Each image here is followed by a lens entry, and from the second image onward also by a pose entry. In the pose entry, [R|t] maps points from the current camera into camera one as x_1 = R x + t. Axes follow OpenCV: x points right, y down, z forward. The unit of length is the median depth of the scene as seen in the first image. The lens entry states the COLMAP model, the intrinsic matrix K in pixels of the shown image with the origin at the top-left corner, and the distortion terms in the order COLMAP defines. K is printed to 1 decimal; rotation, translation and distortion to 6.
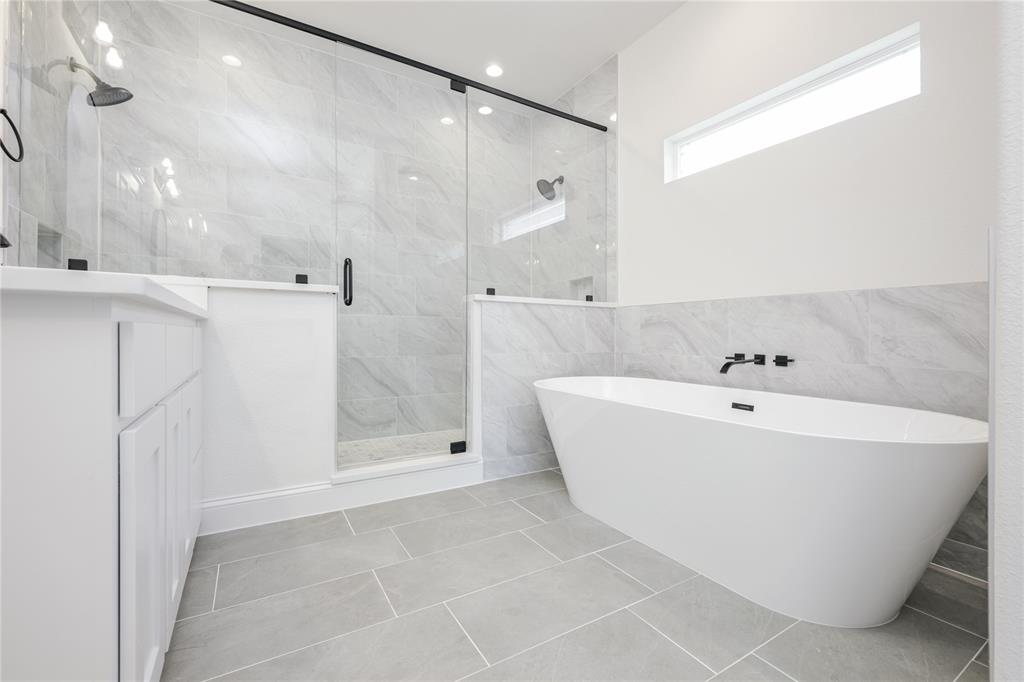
lens RADIAL K [[435.5, 0, 509.8], [0, 435.5, 335.7], [0, 0, 1]] dist [-0.004217, -0.000129]
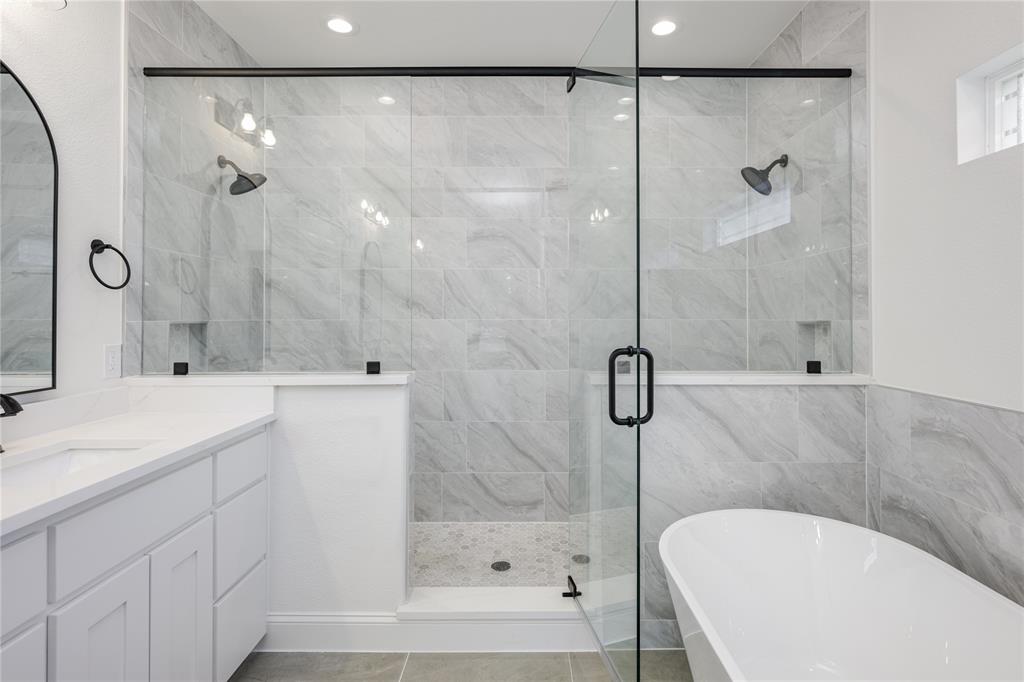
lens RADIAL K [[508.3, 0, 513.2], [0, 508.3, 317.2], [0, 0, 1]] dist [0.001233, -0.000373]
pose [[0.855423, -0.008830, -0.517856, 0.210563], [0.006658, 0.999960, -0.006051, -0.165902], [0.517888, 0.001729, 0.855447, 0.208587]]
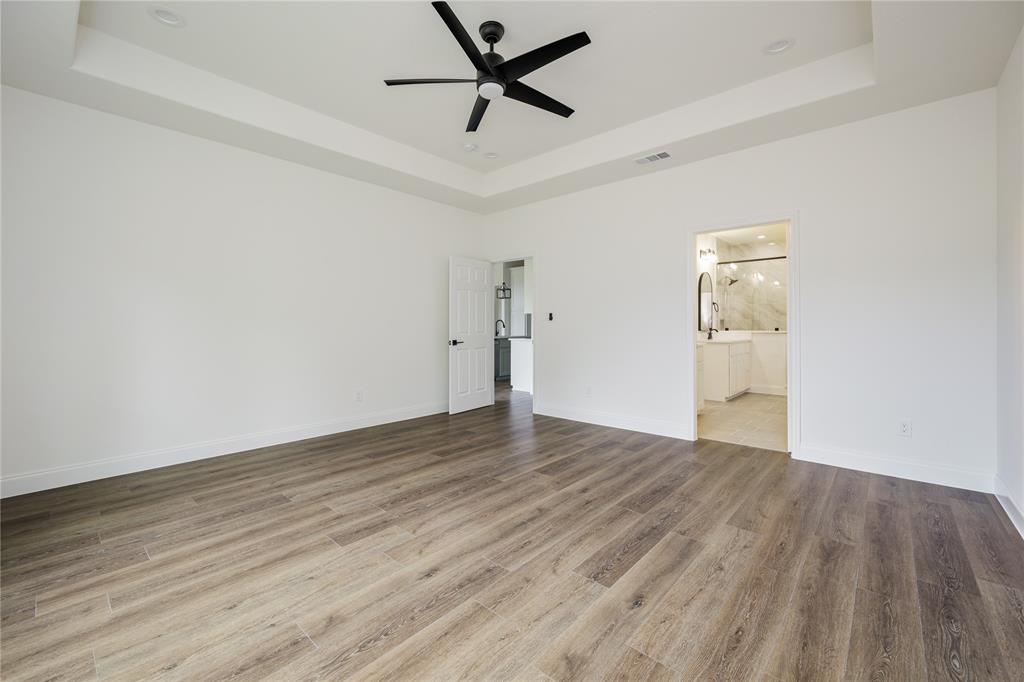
lens RADIAL K [[419.3, 0, 508.5], [0, 419.3, 332.0], [0, 0, 1]] dist [0.000647, 0.000140]
pose [[0.295153, 0.001615, -0.955449, 1.627186], [0.001007, 0.999997, 0.002002, -0.086675], [0.955449, -0.001553, 0.295151, -1.601040]]
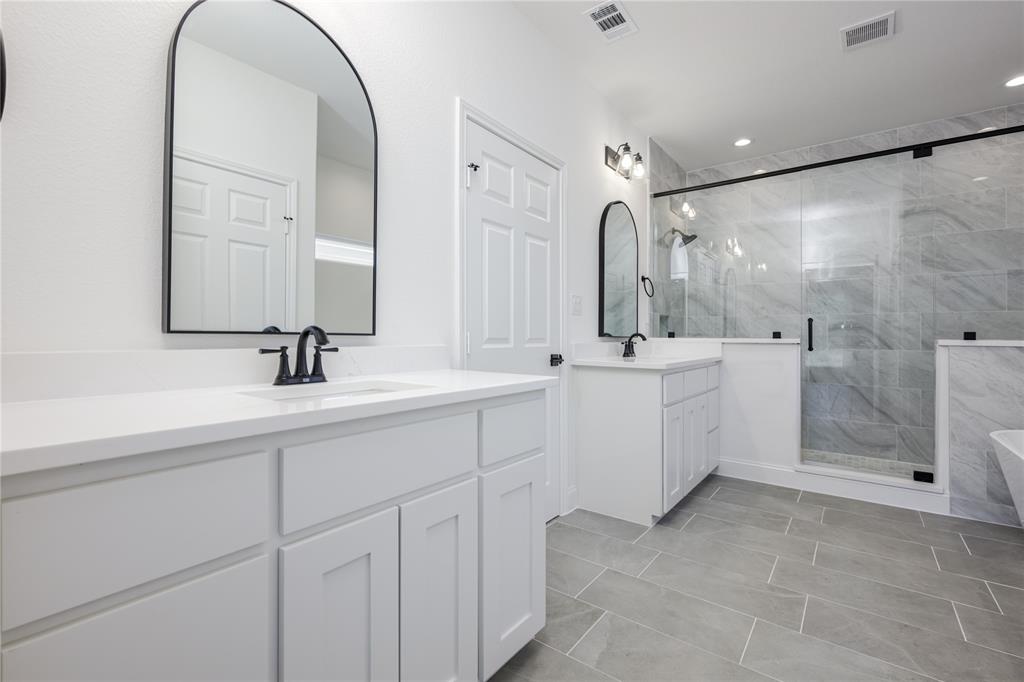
lens RADIAL K [[445.4, 0, 513.7], [0, 445.4, 332.7], [0, 0, 1]] dist [-0.008803, 0.000509]
pose [[0.375186, -0.012288, -0.926868, 0.488225], [-0.005260, 0.999868, -0.015385, -0.081358], [0.926934, 0.010648, 0.375072, -0.363289]]
